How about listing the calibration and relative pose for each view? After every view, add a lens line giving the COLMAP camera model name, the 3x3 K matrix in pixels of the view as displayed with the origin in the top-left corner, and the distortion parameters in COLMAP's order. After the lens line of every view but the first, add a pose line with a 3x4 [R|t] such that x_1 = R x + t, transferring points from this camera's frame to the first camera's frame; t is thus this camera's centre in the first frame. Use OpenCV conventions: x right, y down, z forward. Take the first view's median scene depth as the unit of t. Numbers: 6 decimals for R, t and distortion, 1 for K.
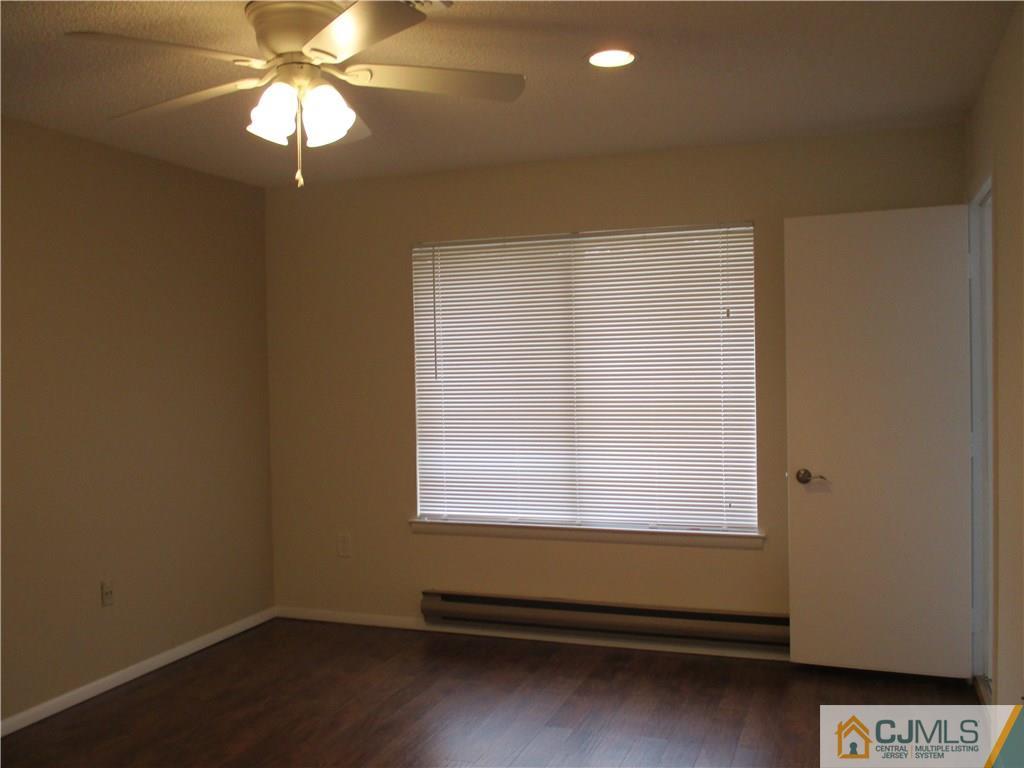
lens RADIAL K [[925.1, 0, 512.0], [0, 925.1, 384.0], [0, 0, 1]] dist [-0.018275, -0.009950]
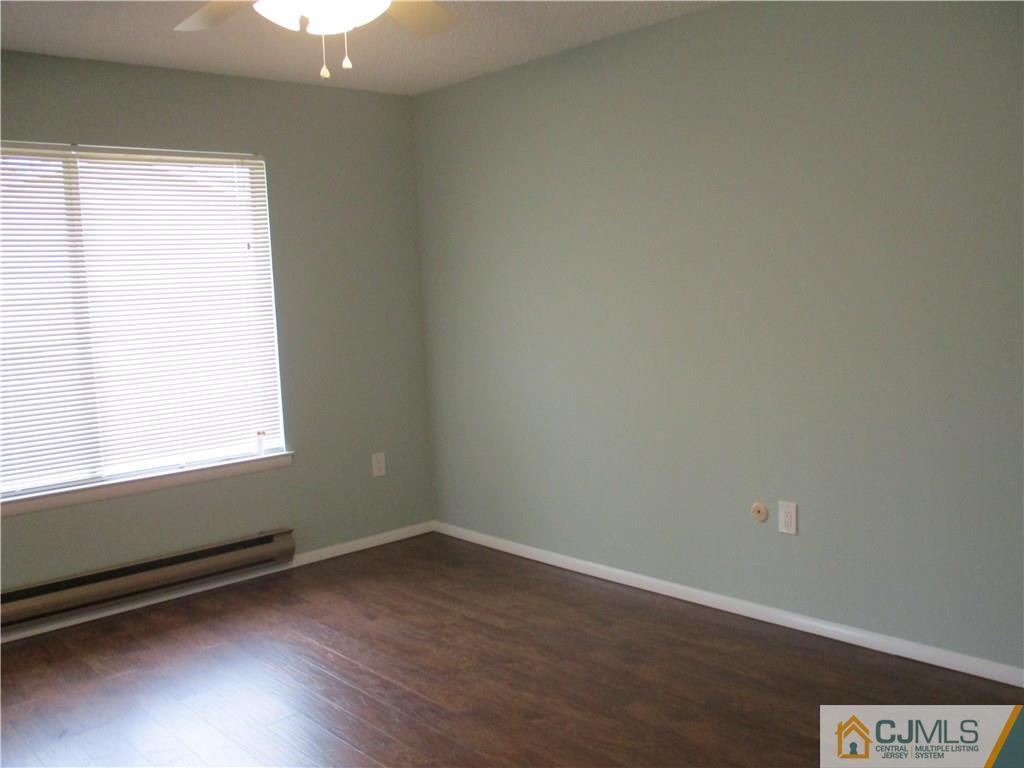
lens RADIAL K [[925.1, 0, 512.0], [0, 925.1, 384.0], [0, 0, 1]] dist [-0.018275, -0.009950]
pose [[0.434749, -0.089536, 0.896089, -0.583099], [0.059947, 0.995715, 0.070406, 0.021241], [-0.898554, 0.023109, 0.438254, 0.281038]]
